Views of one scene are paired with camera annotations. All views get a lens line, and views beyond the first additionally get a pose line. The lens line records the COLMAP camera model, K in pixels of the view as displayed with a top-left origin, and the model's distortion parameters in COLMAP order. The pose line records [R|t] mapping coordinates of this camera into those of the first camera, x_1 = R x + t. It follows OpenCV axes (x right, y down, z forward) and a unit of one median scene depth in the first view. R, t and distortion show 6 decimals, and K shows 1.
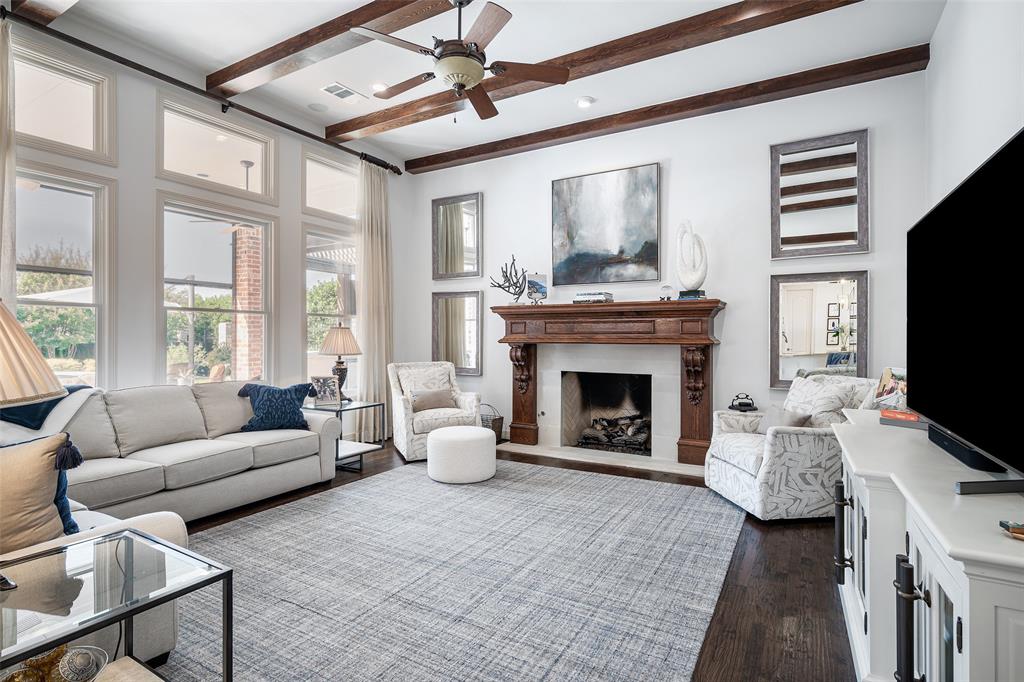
lens RADIAL K [[492.3, 0, 512.7], [0, 492.3, 335.6], [0, 0, 1]] dist [-0.001103, 0.000171]
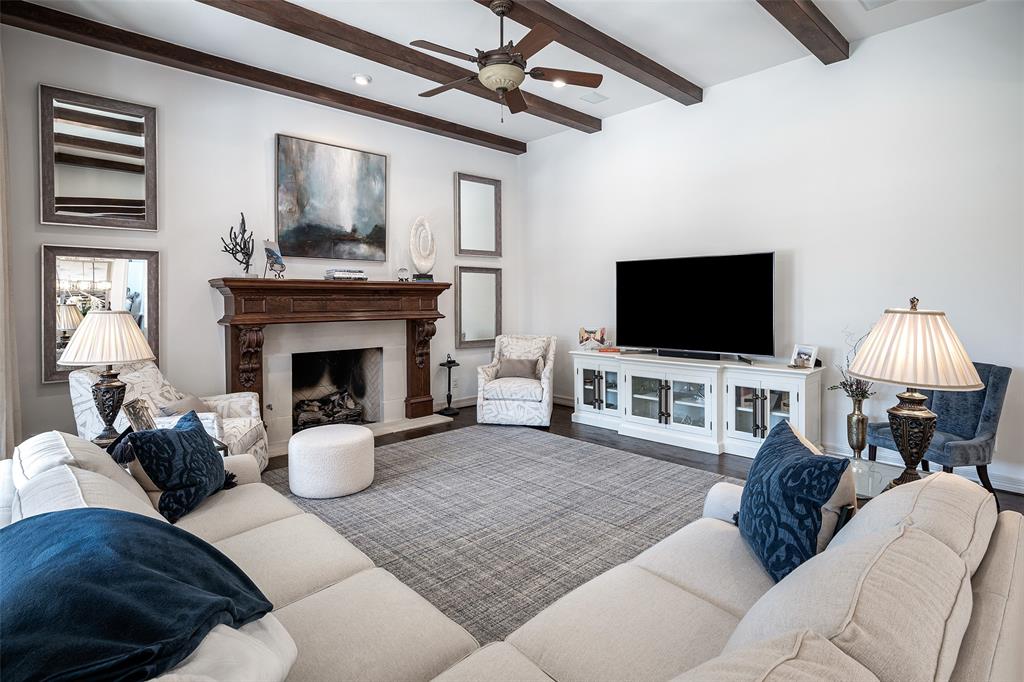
lens RADIAL K [[492.3, 0, 509.0], [0, 492.3, 306.0], [0, 0, 1]] dist [-0.001103, 0.000171]
pose [[0.331697, -0.012980, 0.943297, -0.662747], [0.004441, 0.999916, 0.012197, -0.024924], [-0.943376, 0.000143, 0.331726, 0.369190]]
